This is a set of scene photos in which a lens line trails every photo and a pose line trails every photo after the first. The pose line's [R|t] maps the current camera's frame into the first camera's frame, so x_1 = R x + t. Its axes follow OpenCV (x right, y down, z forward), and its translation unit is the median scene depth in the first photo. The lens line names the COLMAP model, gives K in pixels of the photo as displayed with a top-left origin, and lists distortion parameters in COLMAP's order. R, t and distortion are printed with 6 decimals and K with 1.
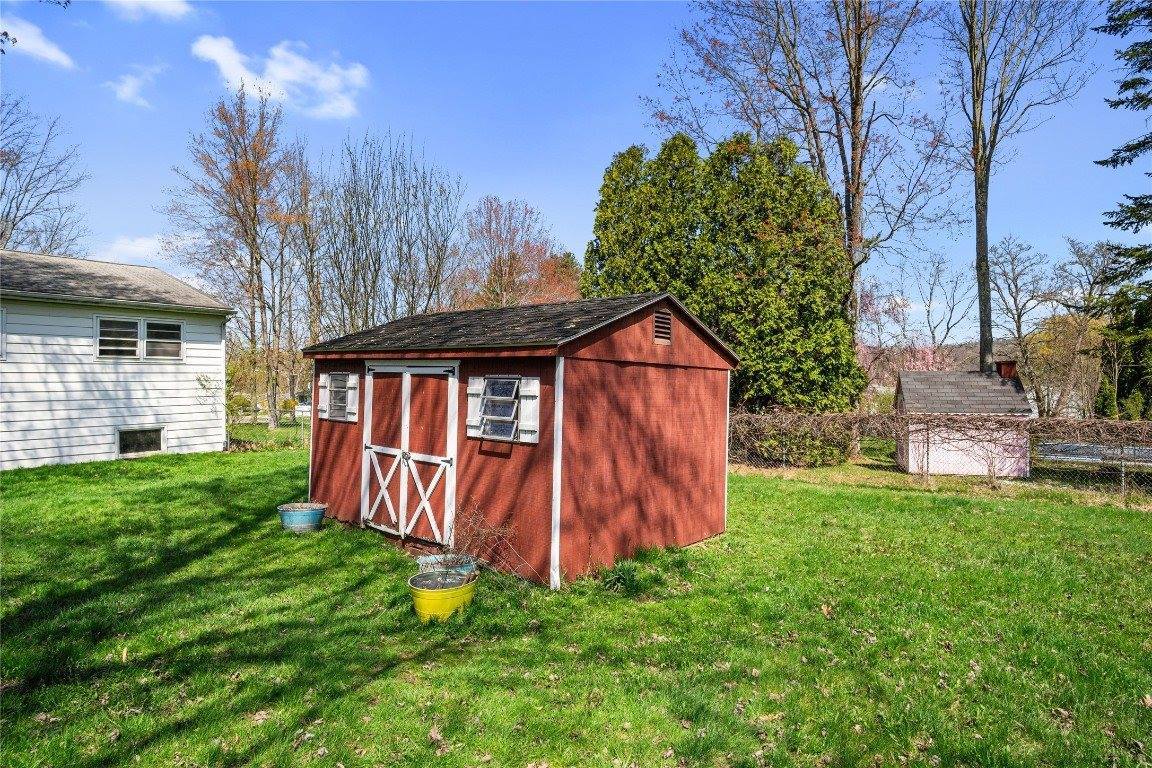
lens RADIAL K [[569.6, 0, 576.0], [0, 569.6, 384.0], [0, 0, 1]] dist [-0.031443, 0.000028]
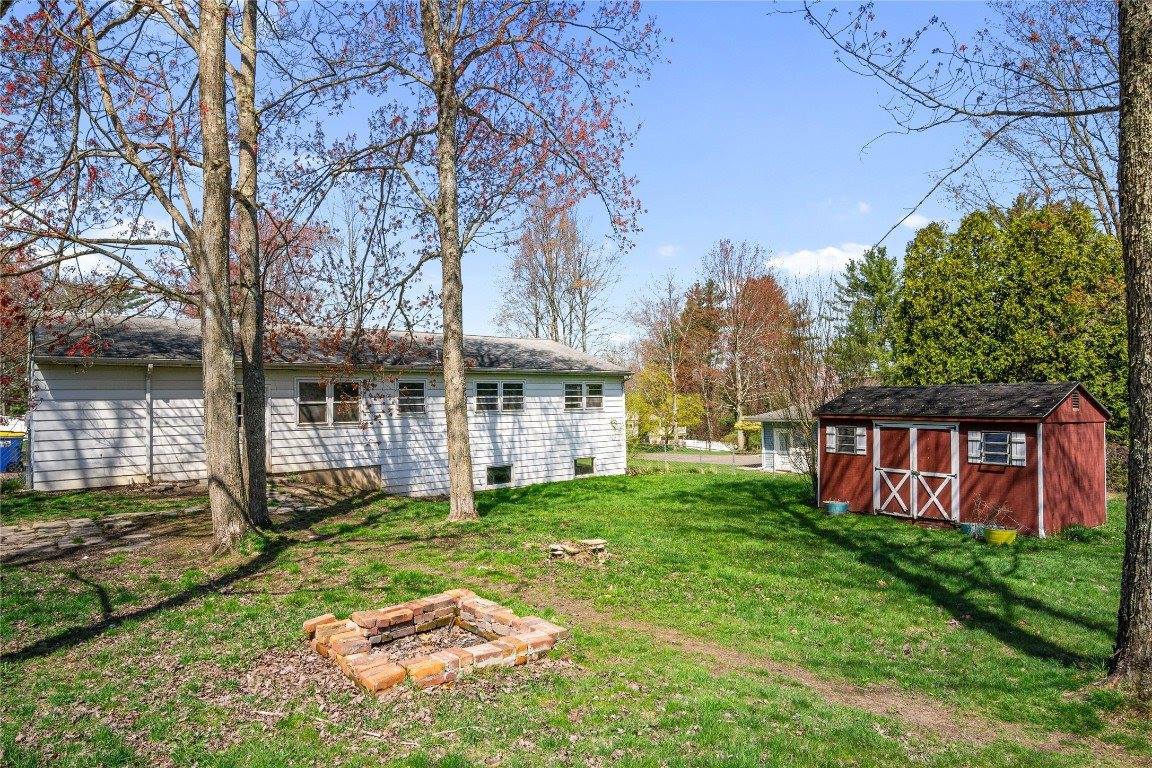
lens RADIAL K [[624.3, 0, 576.0], [0, 624.3, 384.0], [0, 0, 1]] dist [-0.022625, 0.000145]
pose [[0.967981, -0.025116, -0.249763, -0.418187], [0.015253, 0.999028, -0.041351, -0.047044], [0.250558, 0.036217, 0.967424, -0.599858]]
